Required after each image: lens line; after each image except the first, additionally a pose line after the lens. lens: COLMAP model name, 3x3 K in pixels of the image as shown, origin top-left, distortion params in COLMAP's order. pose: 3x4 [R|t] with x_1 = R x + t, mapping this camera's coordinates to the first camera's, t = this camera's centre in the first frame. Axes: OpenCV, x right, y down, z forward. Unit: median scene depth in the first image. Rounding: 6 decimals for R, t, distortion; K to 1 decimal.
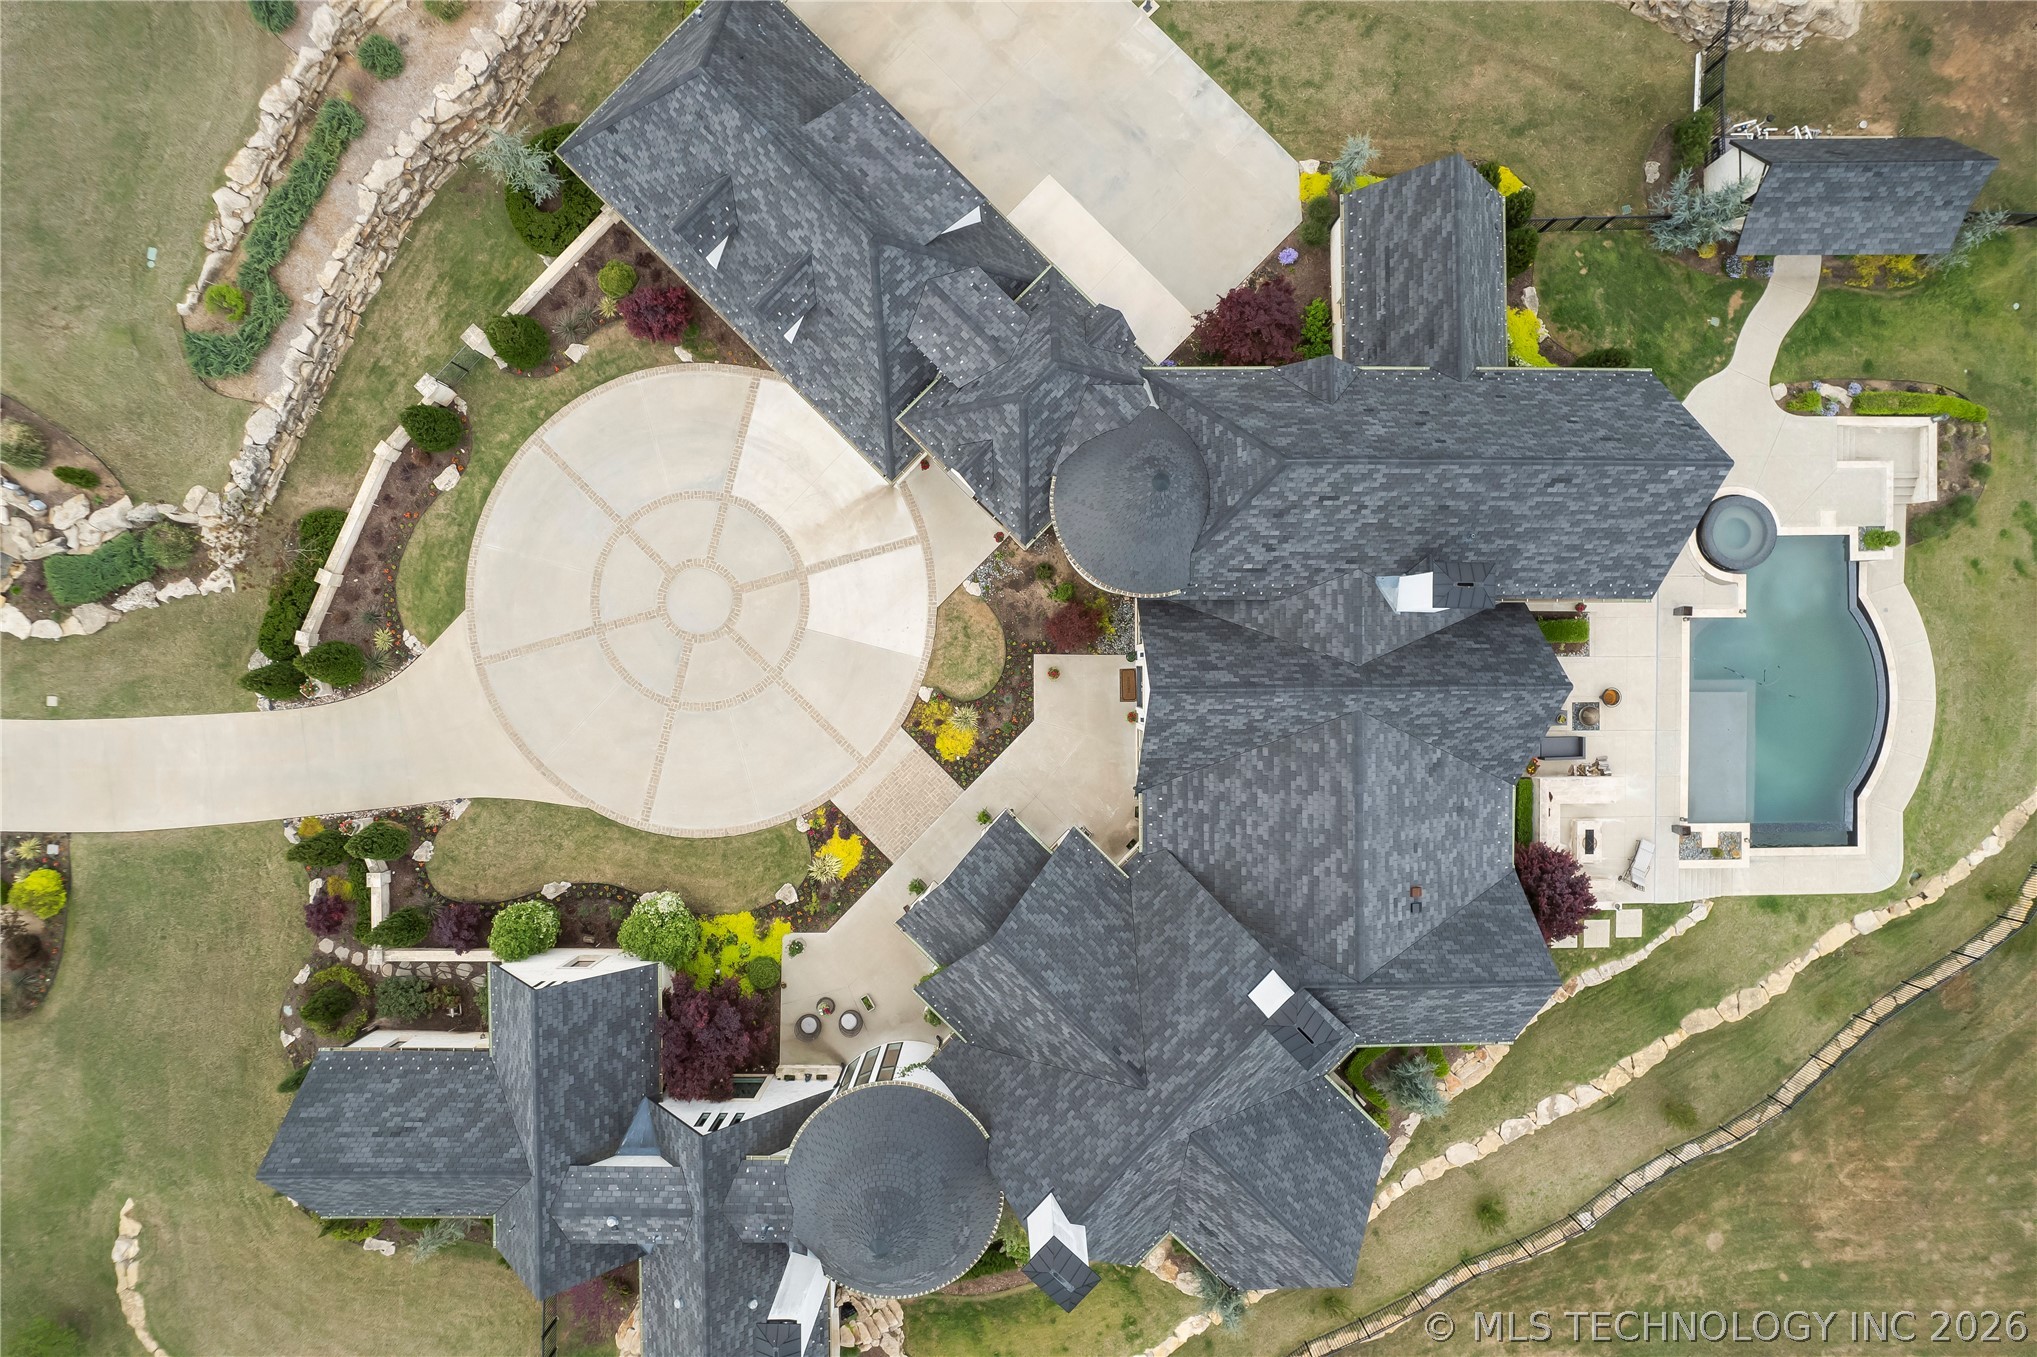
lens RADIAL K [[1299.3, 0, 1025.4], [0, 1299.3, 679.9], [0, 0, 1]] dist [-0.076381, 0.067930]
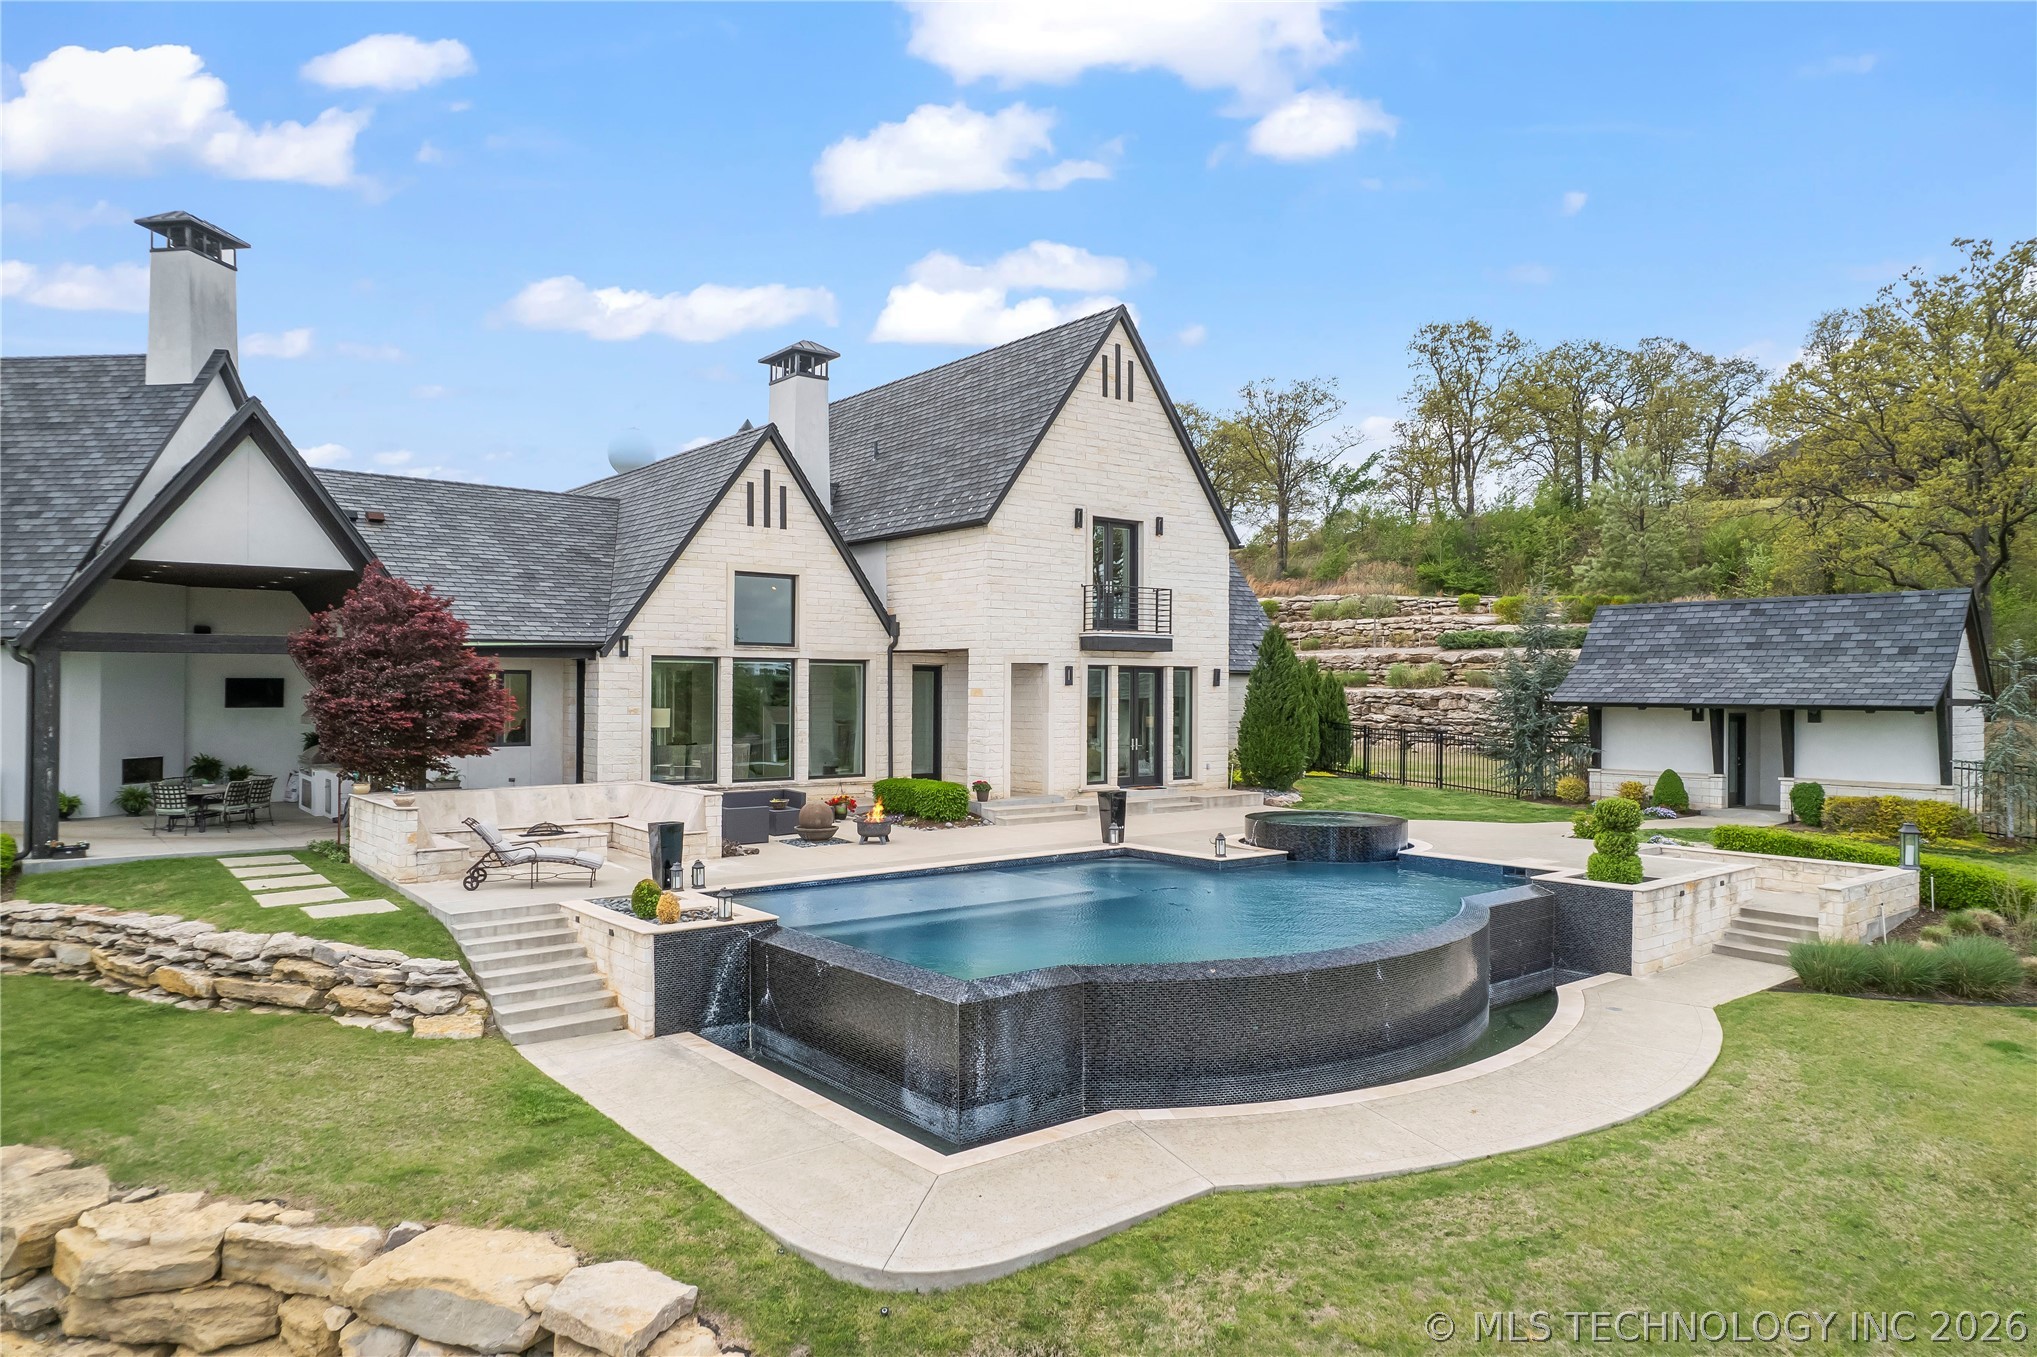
lens RADIAL K [[1299.3, 0, 1025.4], [0, 1299.3, 679.9], [0, 0, 1]] dist [-0.076381, 0.067930]
pose [[0.621371, -0.004124, -0.783505, 0.841198], [-0.783437, -0.017479, -0.621225, 0.258838], [-0.011133, 0.999839, -0.014092, 0.932690]]
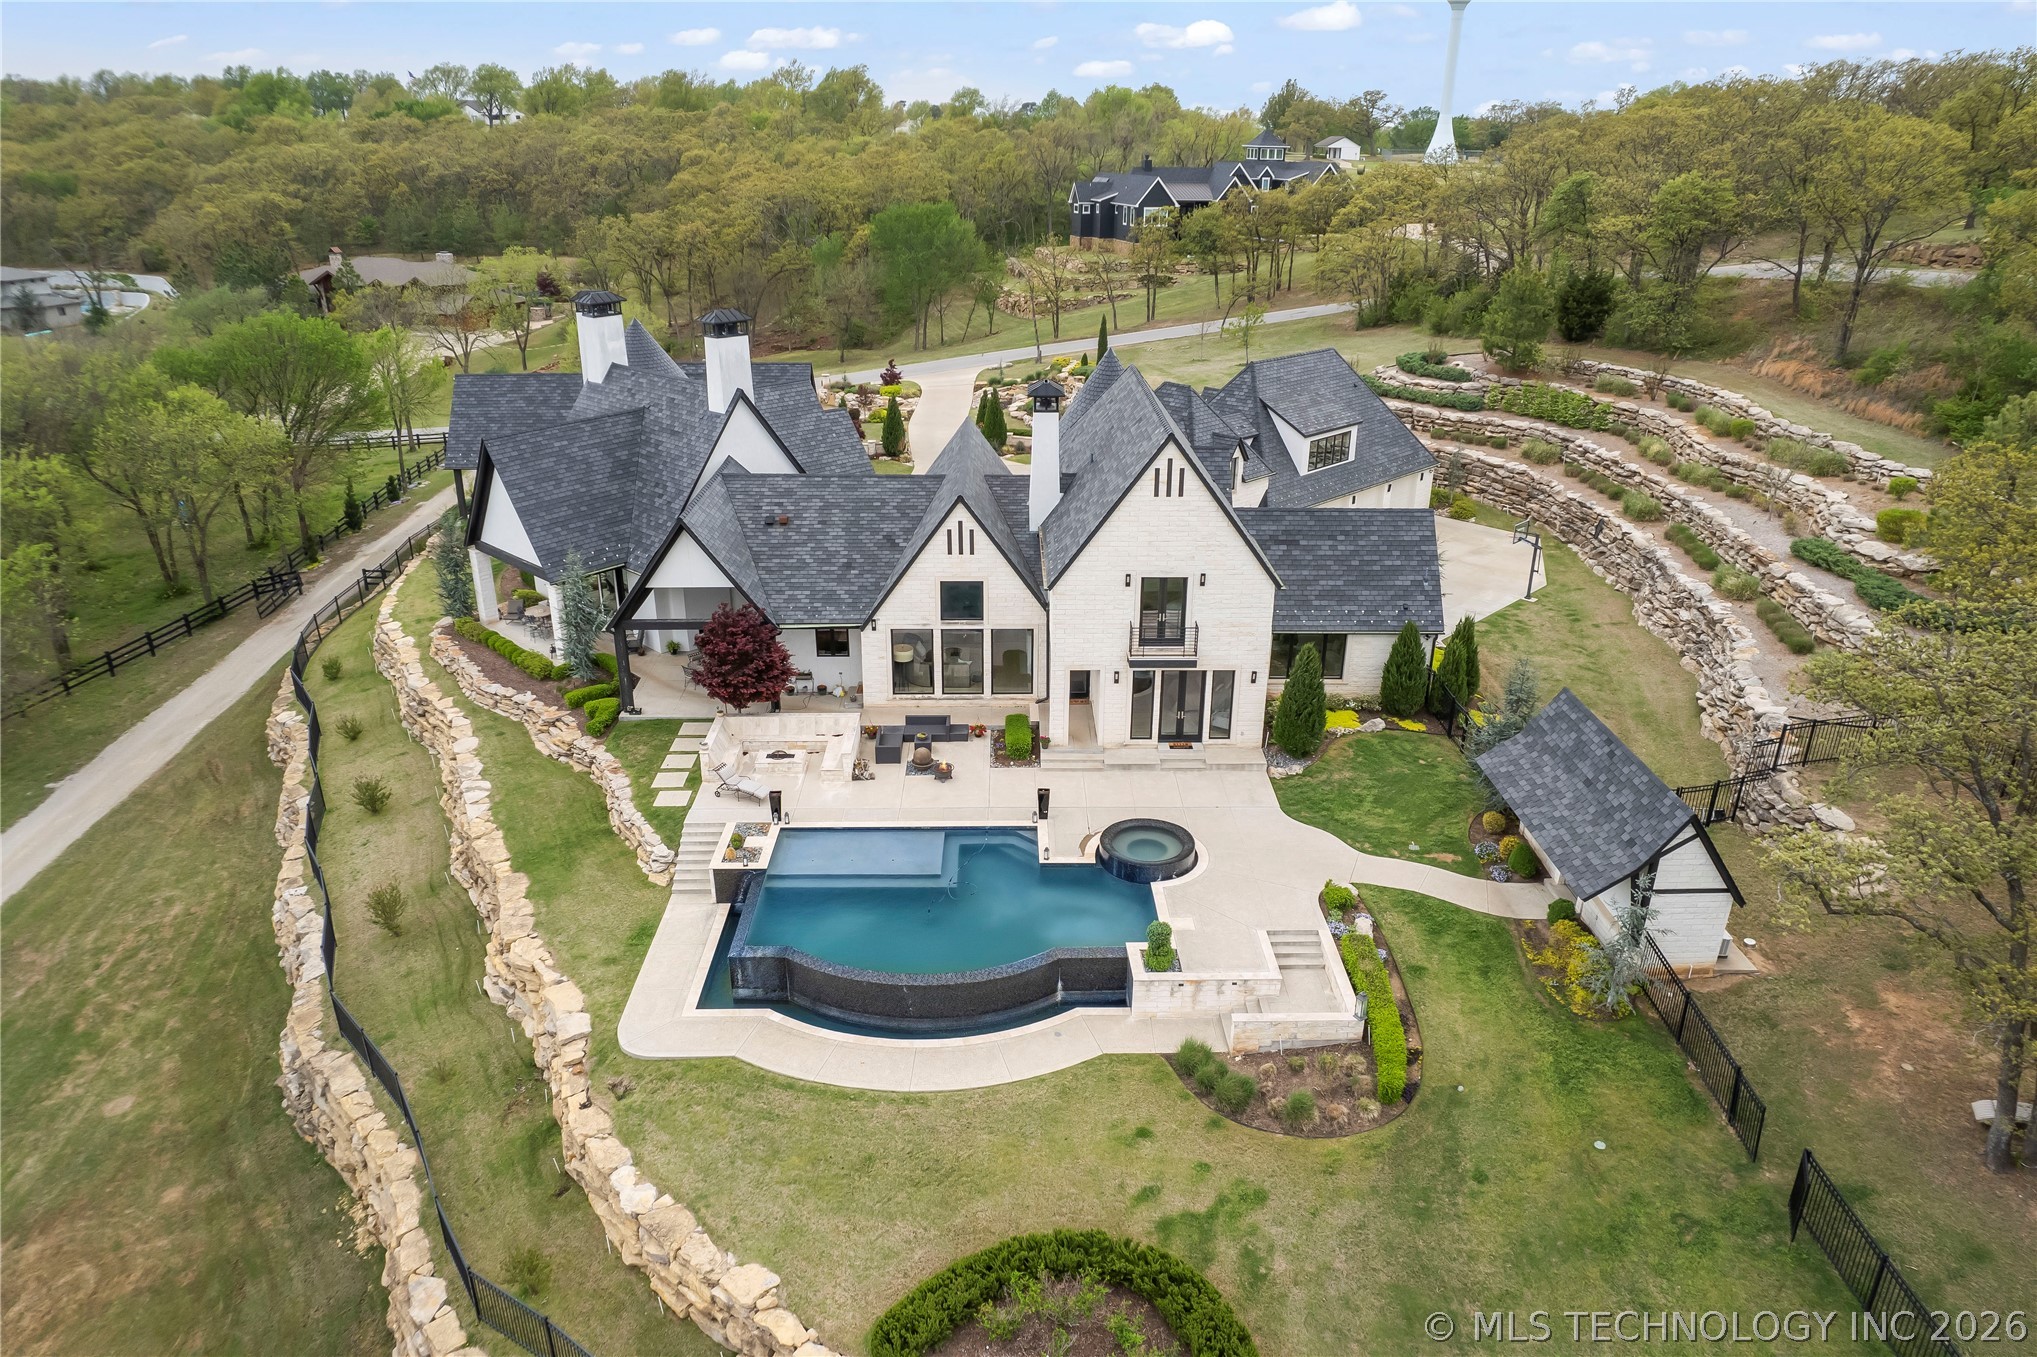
lens RADIAL K [[1299.3, 0, 1025.4], [0, 1299.3, 679.9], [0, 0, 1]] dist [-0.076381, 0.067930]
pose [[0.012194, 0.383960, -0.923269, 1.215796], [-0.999806, -0.009611, -0.017202, -0.025820], [-0.015479, 0.923300, 0.383769, 0.593005]]
